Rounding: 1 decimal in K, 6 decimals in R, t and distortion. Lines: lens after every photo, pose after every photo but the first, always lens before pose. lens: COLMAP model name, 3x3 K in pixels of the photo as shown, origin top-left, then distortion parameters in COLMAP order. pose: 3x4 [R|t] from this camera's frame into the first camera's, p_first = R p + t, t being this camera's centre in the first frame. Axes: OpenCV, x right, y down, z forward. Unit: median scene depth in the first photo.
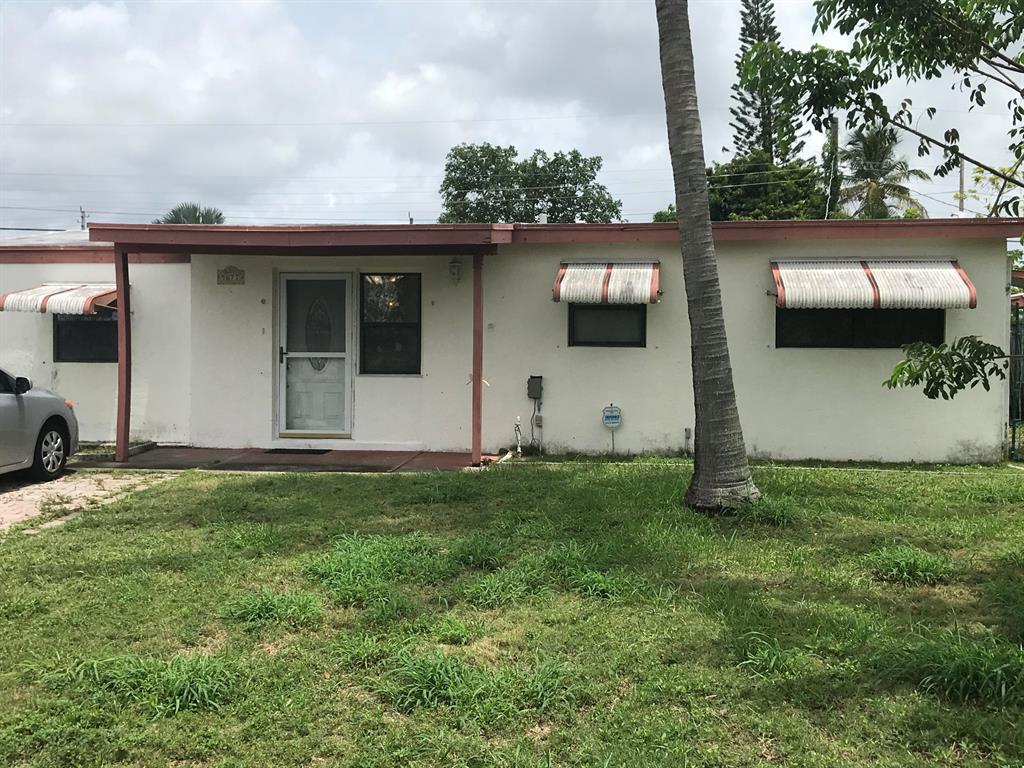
lens RADIAL K [[1202.3, 0, 510.9], [0, 1202.3, 382.4], [0, 0, 1]] dist [0.074250, 0.000000]
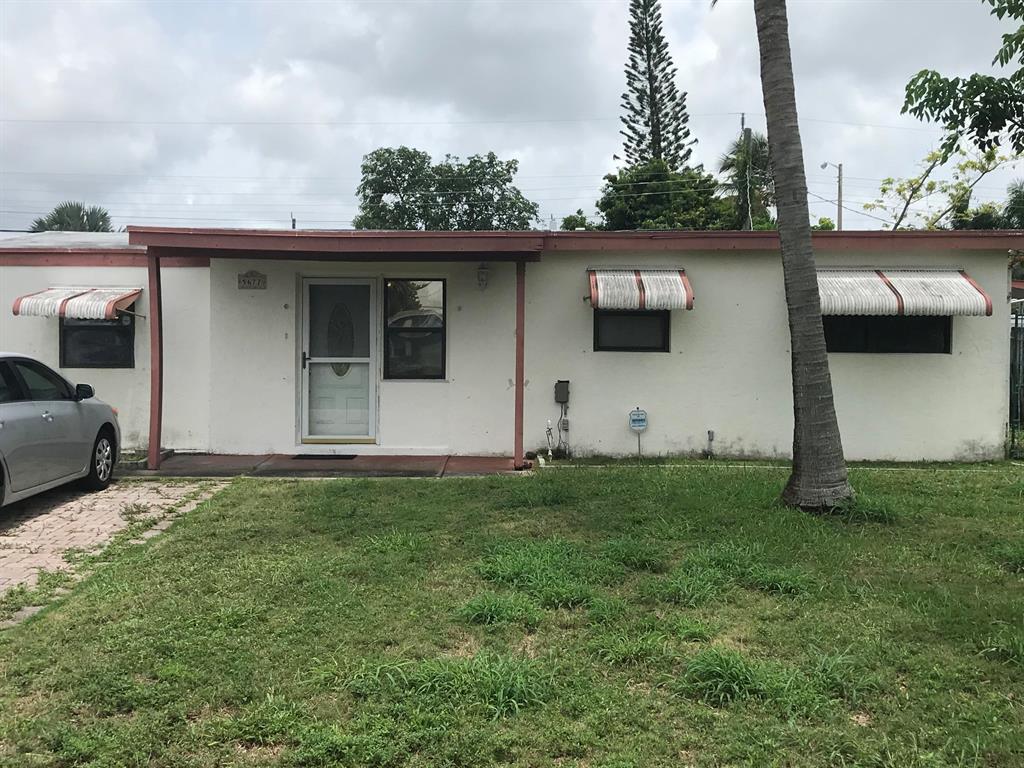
lens RADIAL K [[1202.3, 0, 521.5], [0, 1202.3, 384.6], [0, 0, 1]] dist [0.074250, 0.000000]
pose [[0.993265, -0.003926, 0.115797, -0.131247], [0.003954, 0.999992, -0.000018, -0.001998], [-0.115796, 0.000476, 0.993273, -0.006754]]
